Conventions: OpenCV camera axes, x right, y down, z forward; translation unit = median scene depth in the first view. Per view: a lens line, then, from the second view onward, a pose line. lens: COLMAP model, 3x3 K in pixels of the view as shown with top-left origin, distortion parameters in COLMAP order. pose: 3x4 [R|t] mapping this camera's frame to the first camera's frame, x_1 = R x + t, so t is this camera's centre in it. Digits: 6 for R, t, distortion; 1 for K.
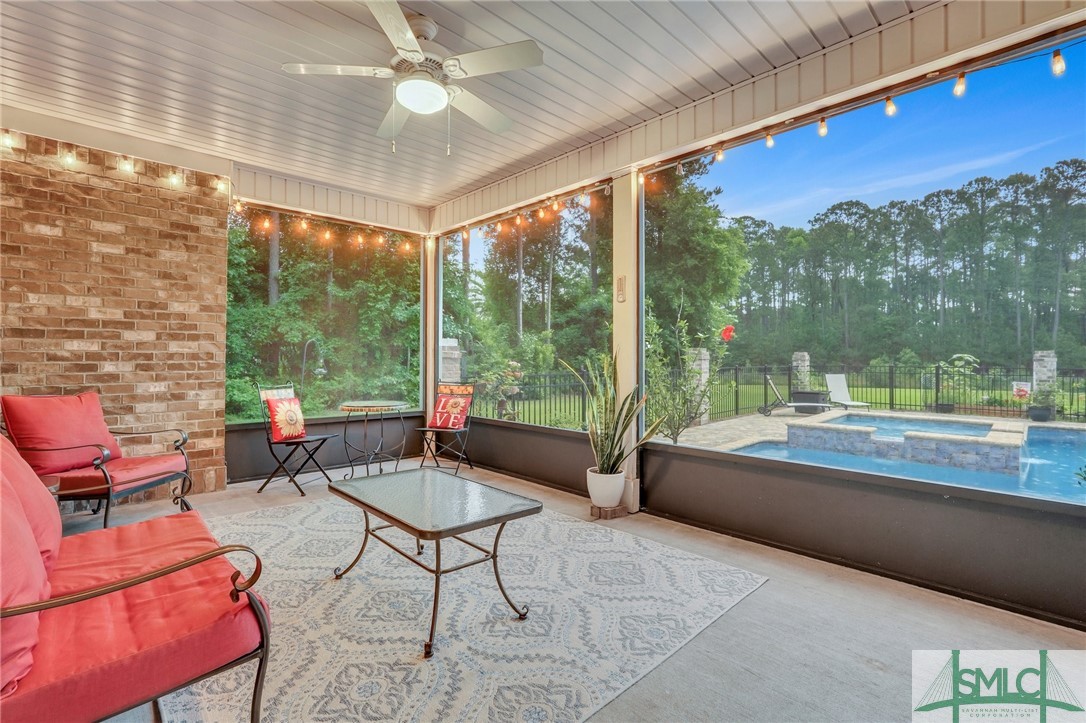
lens RADIAL K [[488.6, 0, 542.7], [0, 488.6, 354.7], [0, 0, 1]] dist [0.002789, 0.000861]
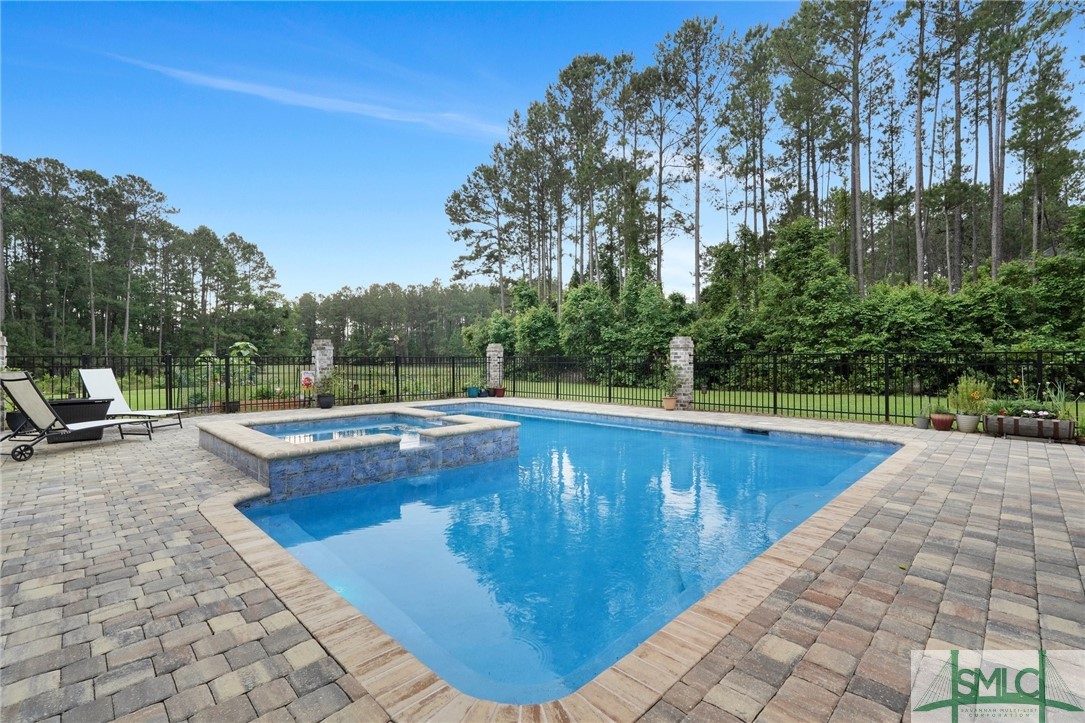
lens RADIAL K [[484.7, 0, 538.1], [0, 484.7, 358.7], [0, 0, 1]] dist [-0.007179, 0.001947]
pose [[-0.006937, 0.001295, 0.999975, 0.001852], [0.000475, 0.999999, -0.001291, 0.007134], [-0.999976, 0.000466, -0.006937, 0.119321]]
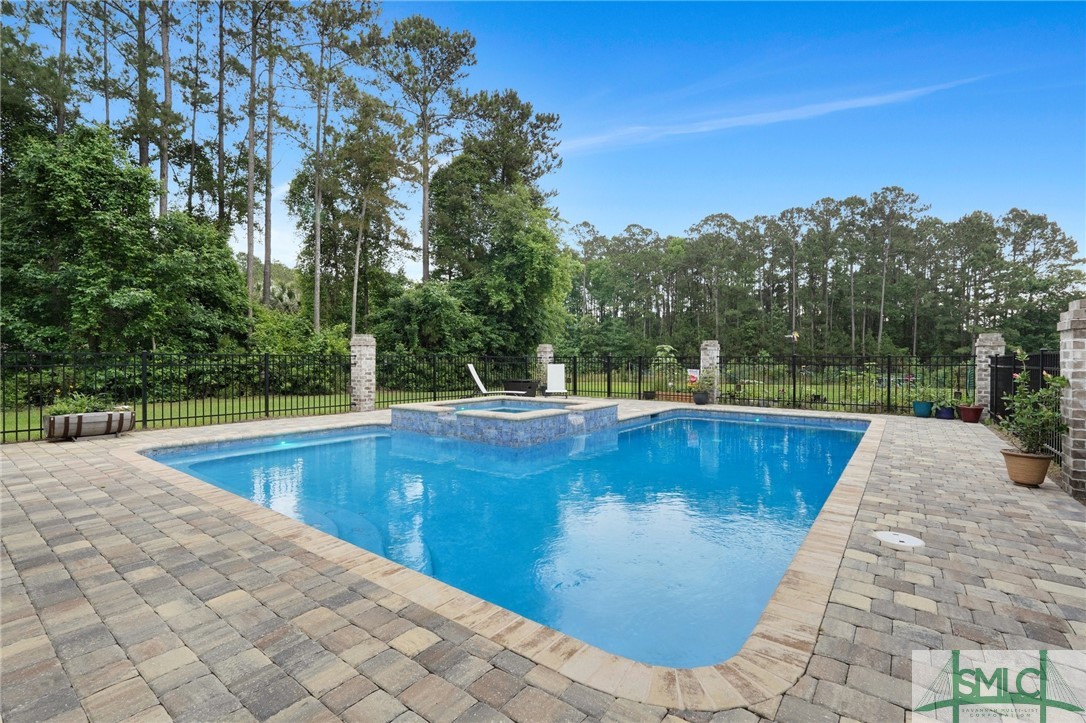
lens RADIAL K [[485.1, 0, 547.4], [0, 485.1, 359.7], [0, 0, 1]] dist [-0.007179, 0.001947]
pose [[0.989224, 0.001385, 0.146407, 0.108667], [-0.001834, 0.999994, 0.002935, 0.006971], [-0.146402, -0.003172, 0.989220, -0.003525]]
